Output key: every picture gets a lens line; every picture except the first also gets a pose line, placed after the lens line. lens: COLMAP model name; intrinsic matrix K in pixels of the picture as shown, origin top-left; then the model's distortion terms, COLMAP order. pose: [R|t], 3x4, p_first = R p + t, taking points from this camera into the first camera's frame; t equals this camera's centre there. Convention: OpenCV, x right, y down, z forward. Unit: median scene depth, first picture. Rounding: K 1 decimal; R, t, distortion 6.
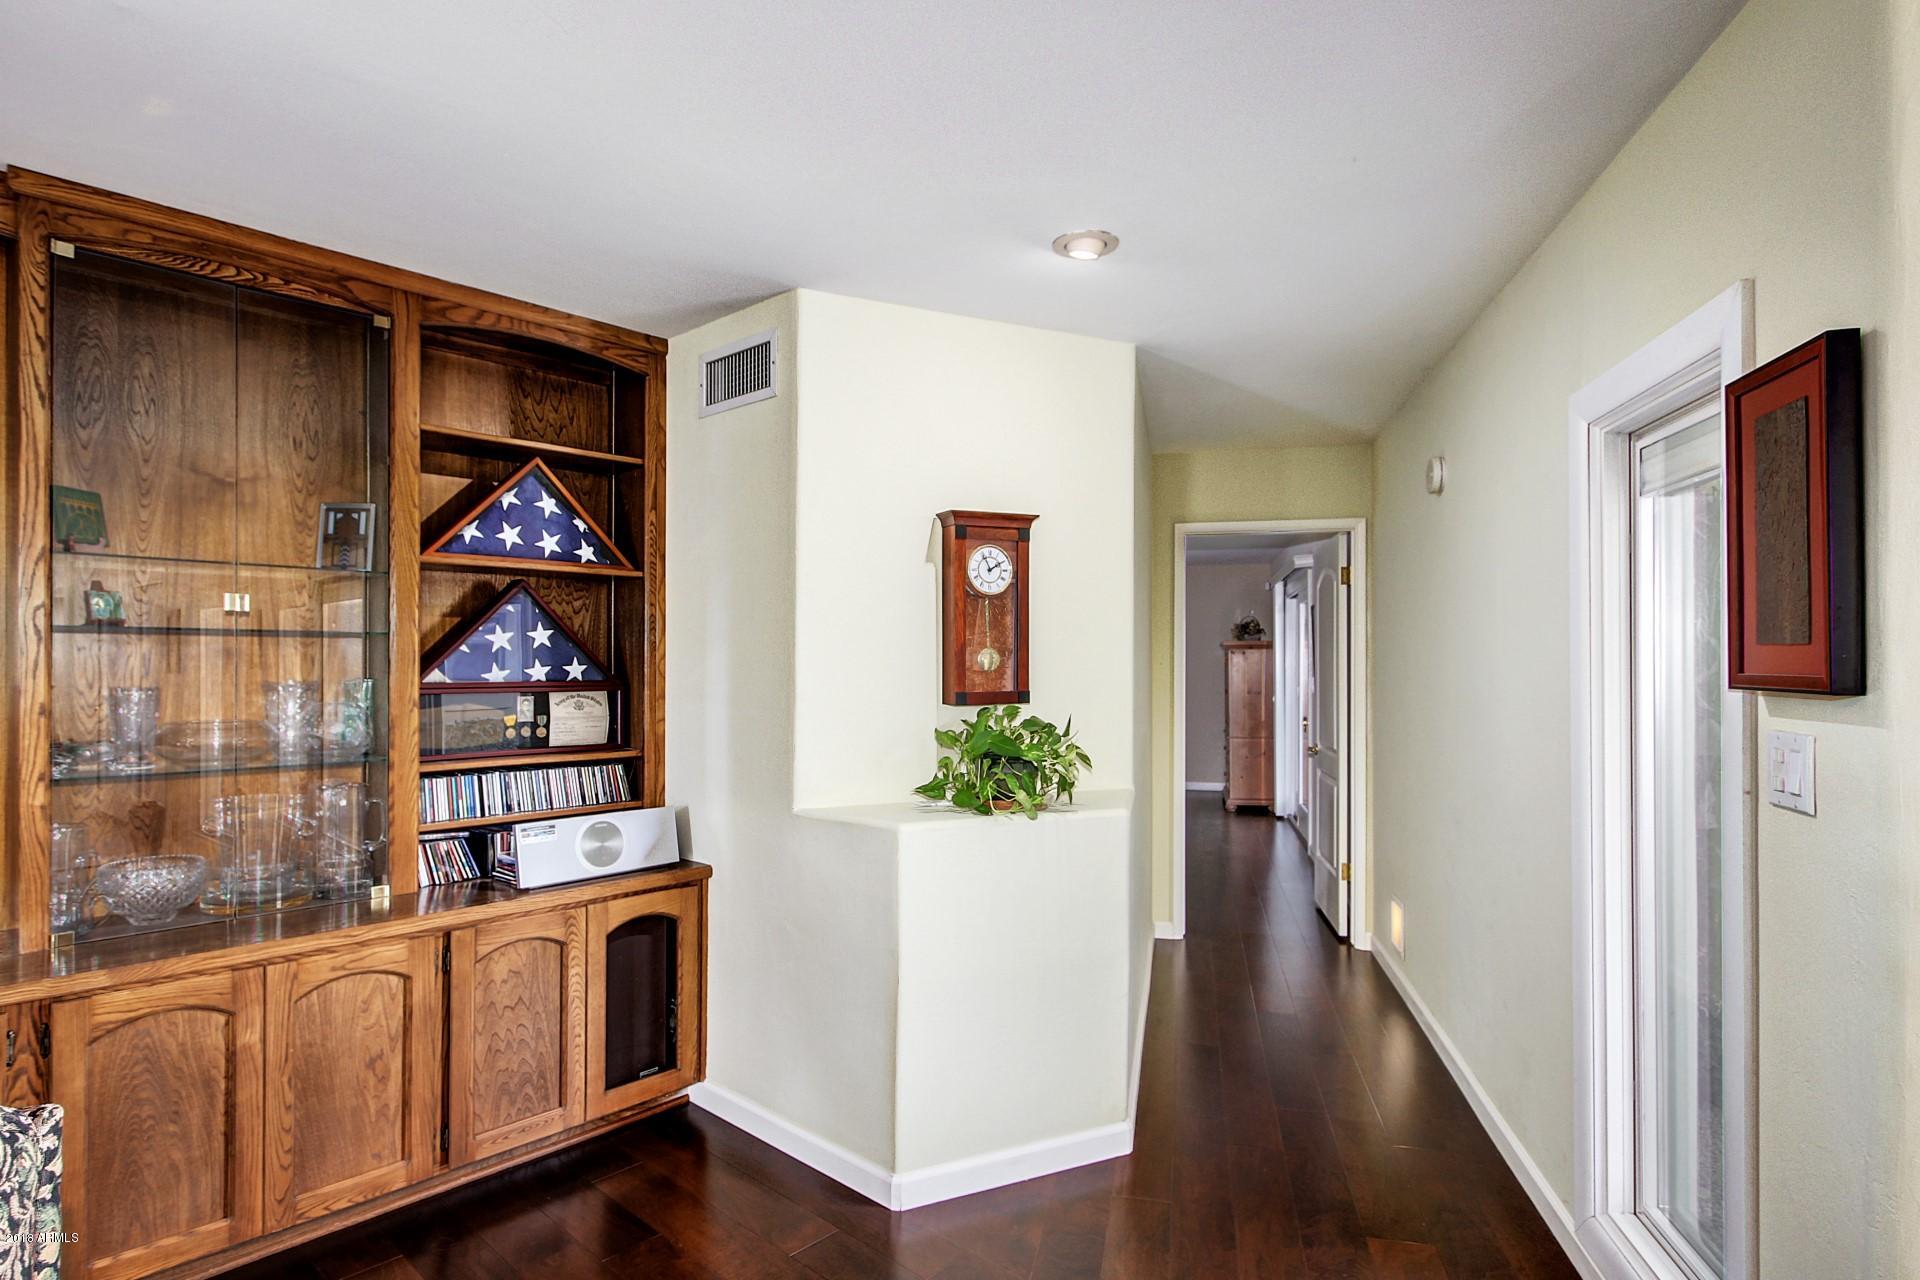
lens RADIAL K [[1018.7, 0, 960.6], [0, 1018.7, 654.4], [0, 0, 1]] dist [-0.001380, -0.000182]
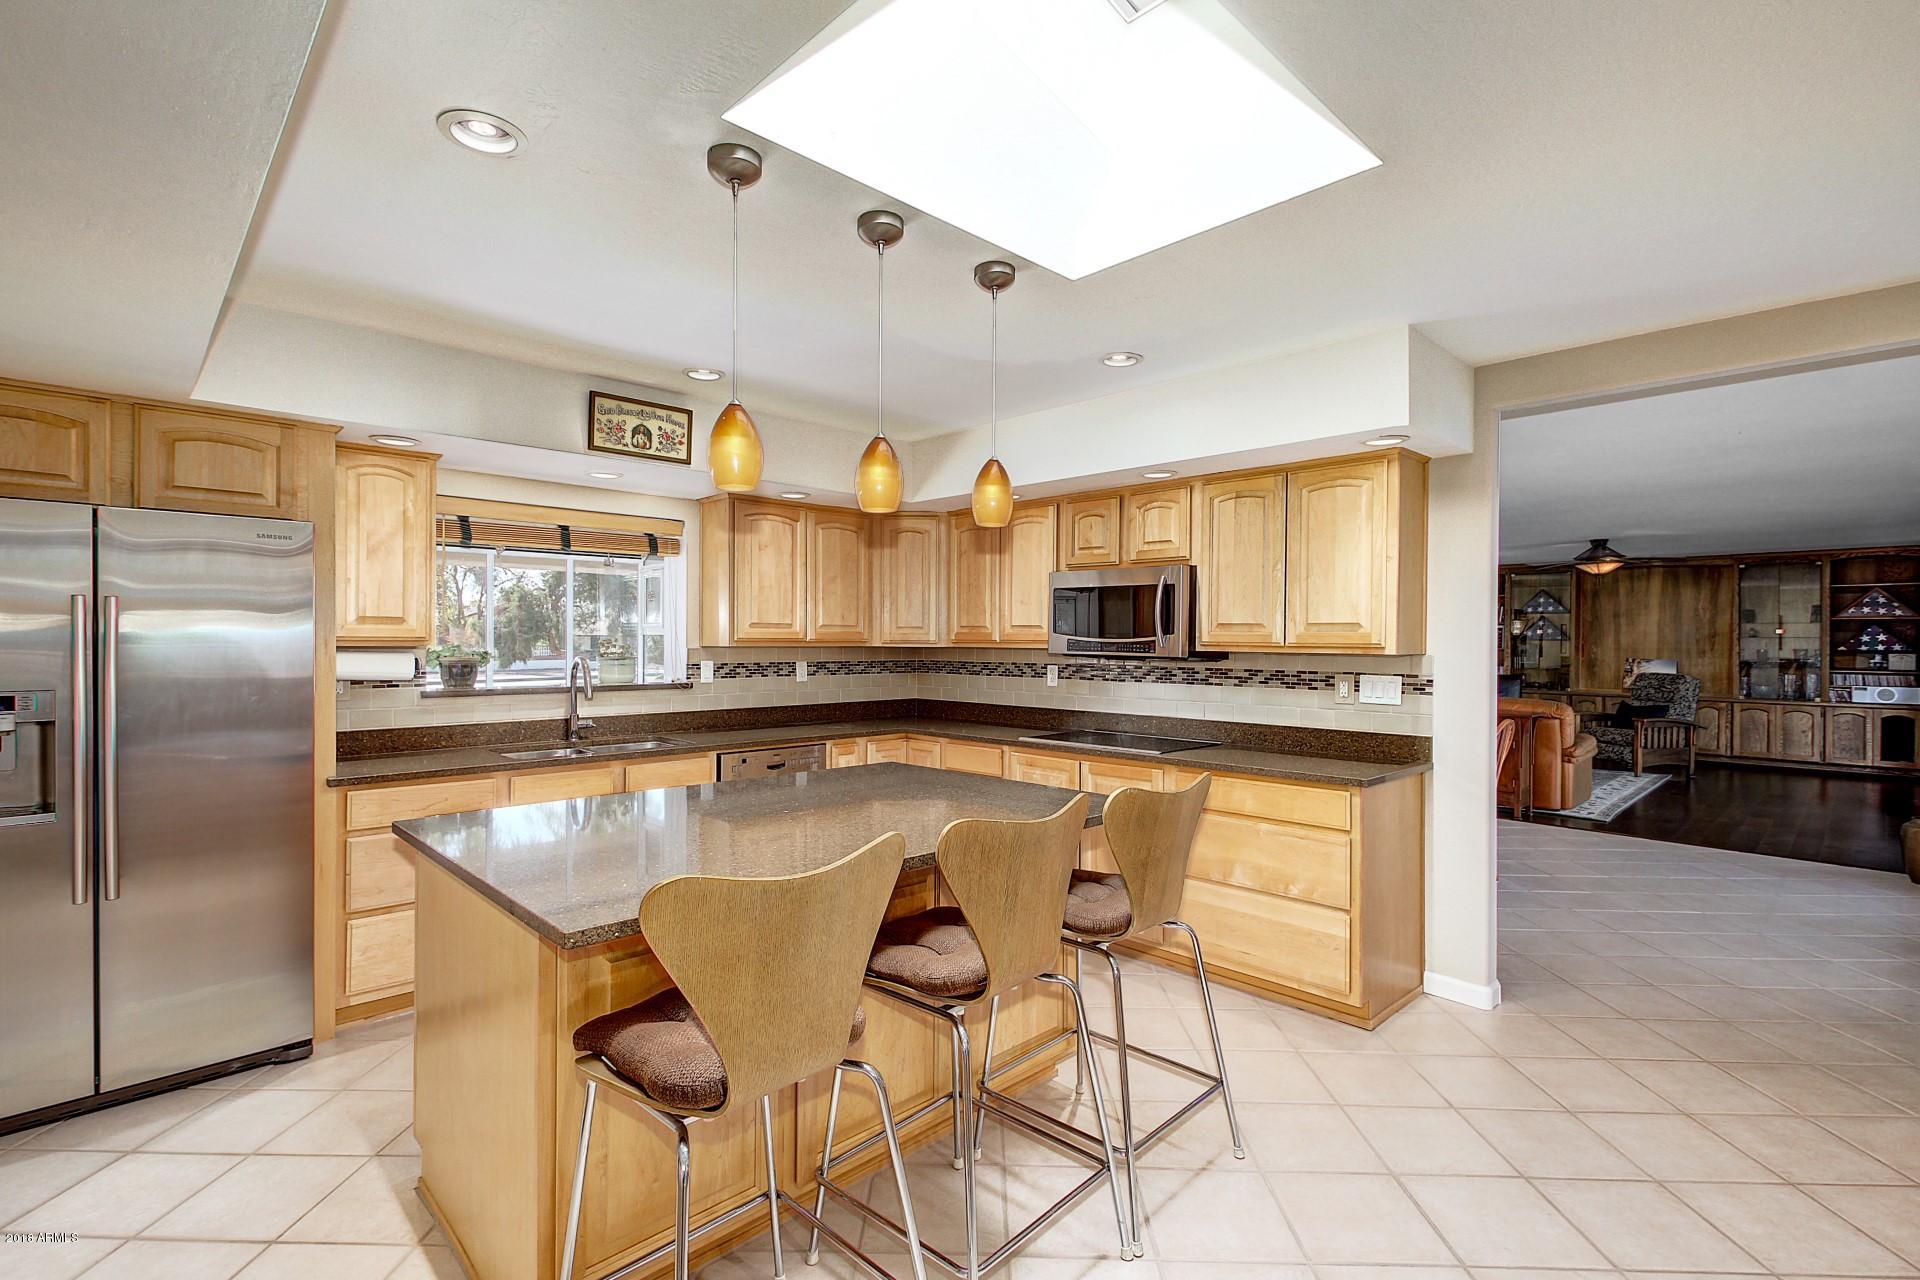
lens RADIAL K [[889.1, 0, 960.4], [0, 889.1, 643.6], [0, 0, 1]] dist [-0.004901, -0.000169]
pose [[-0.069329, 0.001989, -0.997592, 2.893106], [0.010508, 0.999944, 0.001263, -0.034747], [0.997538, -0.010395, -0.069346, -1.980603]]
